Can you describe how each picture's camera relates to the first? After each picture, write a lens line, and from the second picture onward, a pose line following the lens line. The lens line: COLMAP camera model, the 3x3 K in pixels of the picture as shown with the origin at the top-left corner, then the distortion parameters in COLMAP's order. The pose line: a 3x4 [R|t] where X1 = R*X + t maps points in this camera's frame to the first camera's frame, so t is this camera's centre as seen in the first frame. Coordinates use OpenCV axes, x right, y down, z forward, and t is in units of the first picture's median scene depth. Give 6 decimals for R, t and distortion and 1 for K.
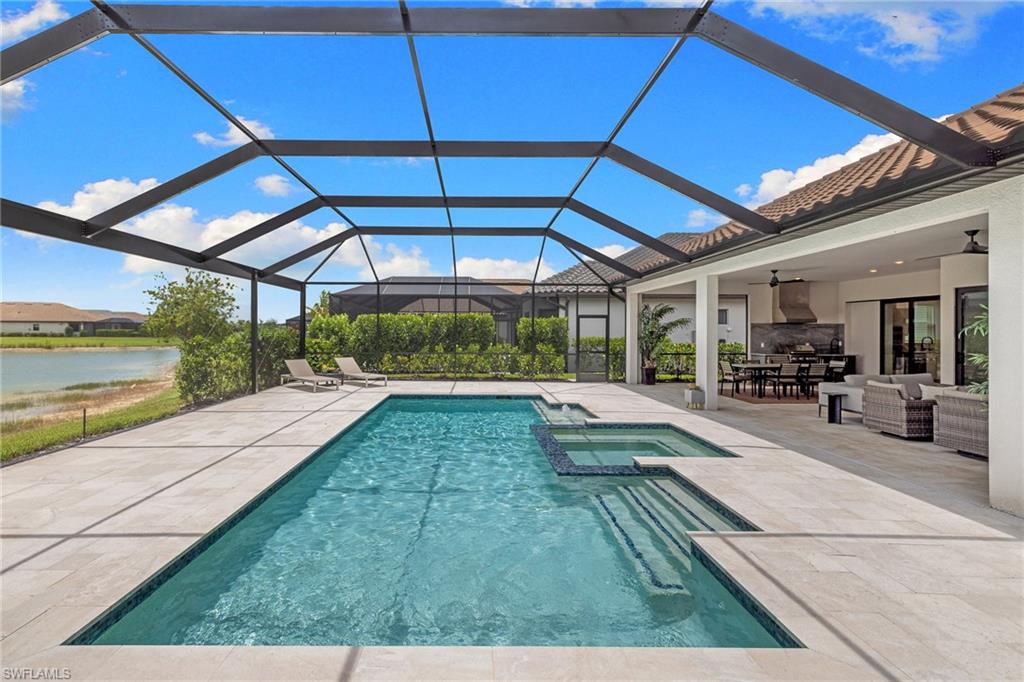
lens RADIAL K [[441.2, 0, 473.7], [0, 441.2, 329.3], [0, 0, 1]] dist [0.001950, 0.000400]
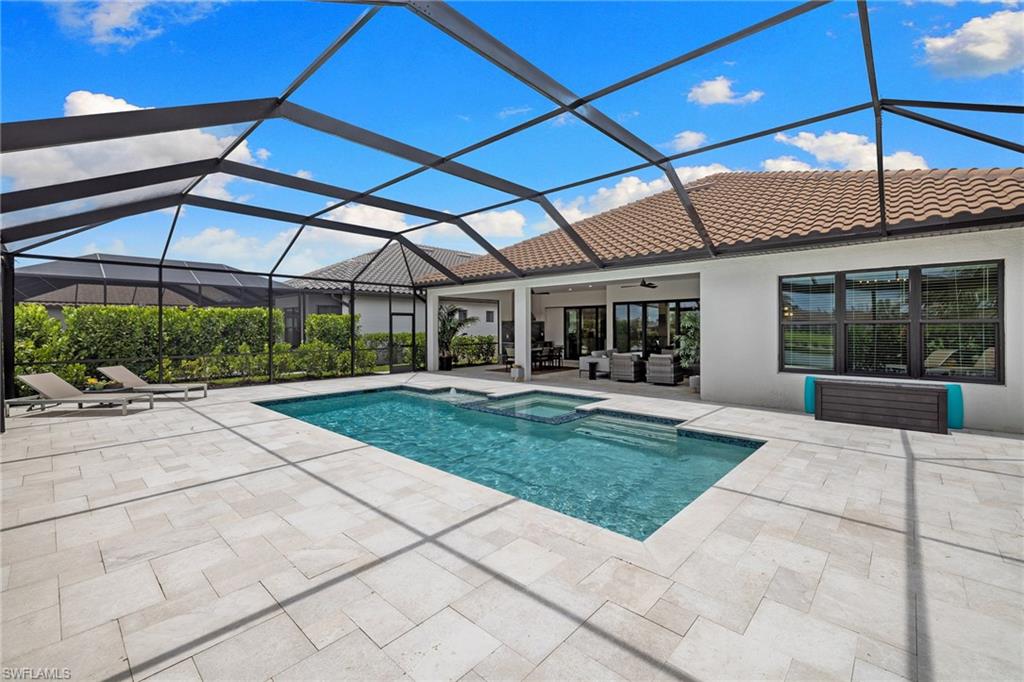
lens RADIAL K [[431.6, 0, 506.6], [0, 431.6, 323.1], [0, 0, 1]] dist [0.001079, 0.000150]
pose [[0.682698, 0.001532, 0.730699, -0.398391], [0.004115, 0.999974, -0.005942, 0.001077], [-0.730689, 0.007063, 0.682674, 0.062641]]
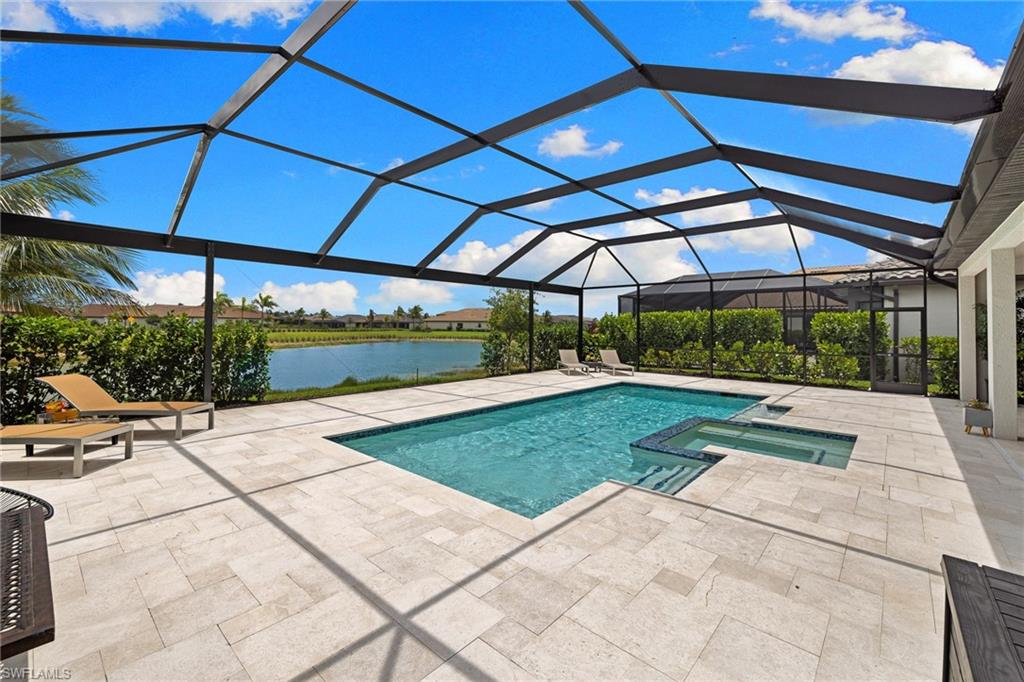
lens RADIAL K [[431.6, 0, 506.6], [0, 431.6, 323.1], [0, 0, 1]] dist [0.001079, 0.000150]
pose [[0.741798, -0.004280, -0.670610, 0.304162], [-0.002187, 0.999959, -0.008801, 0.002988], [0.670620, 0.007995, 0.741758, -0.041303]]
